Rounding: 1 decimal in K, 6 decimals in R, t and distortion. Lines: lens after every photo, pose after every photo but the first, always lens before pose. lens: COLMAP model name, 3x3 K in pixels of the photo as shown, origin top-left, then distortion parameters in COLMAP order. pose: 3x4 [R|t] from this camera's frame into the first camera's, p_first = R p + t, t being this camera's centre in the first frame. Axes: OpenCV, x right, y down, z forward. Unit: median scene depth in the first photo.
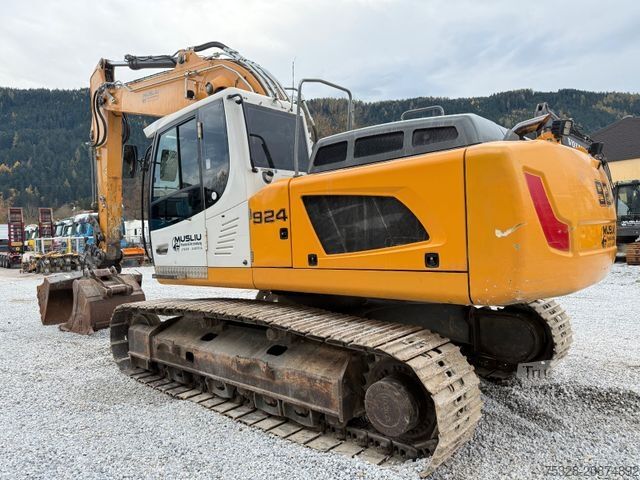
lens RADIAL K [[450.2, 0, 321.4], [0, 450.2, 243.8], [0, 0, 1]] dist [0.103705, -0.137213]
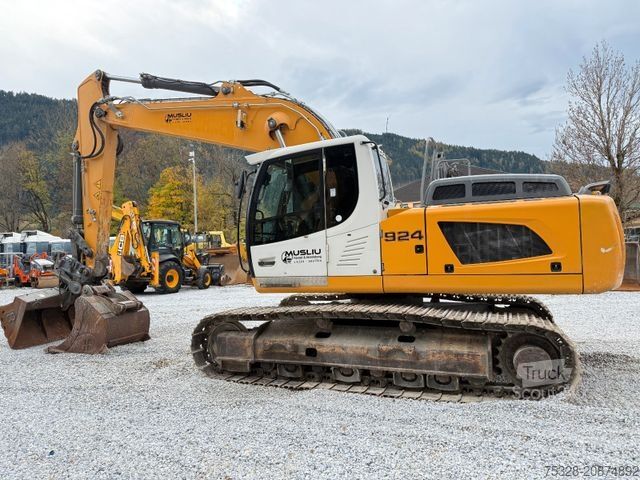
lens RADIAL K [[451.1, 0, 326.6], [0, 451.1, 247.5], [0, 0, 1]] dist [0.098967, -0.130213]
pose [[0.937504, 0.020615, 0.347364, -0.751061], [-0.005288, 0.998972, -0.045015, 0.031664], [-0.347935, 0.040365, 0.936649, -0.147274]]
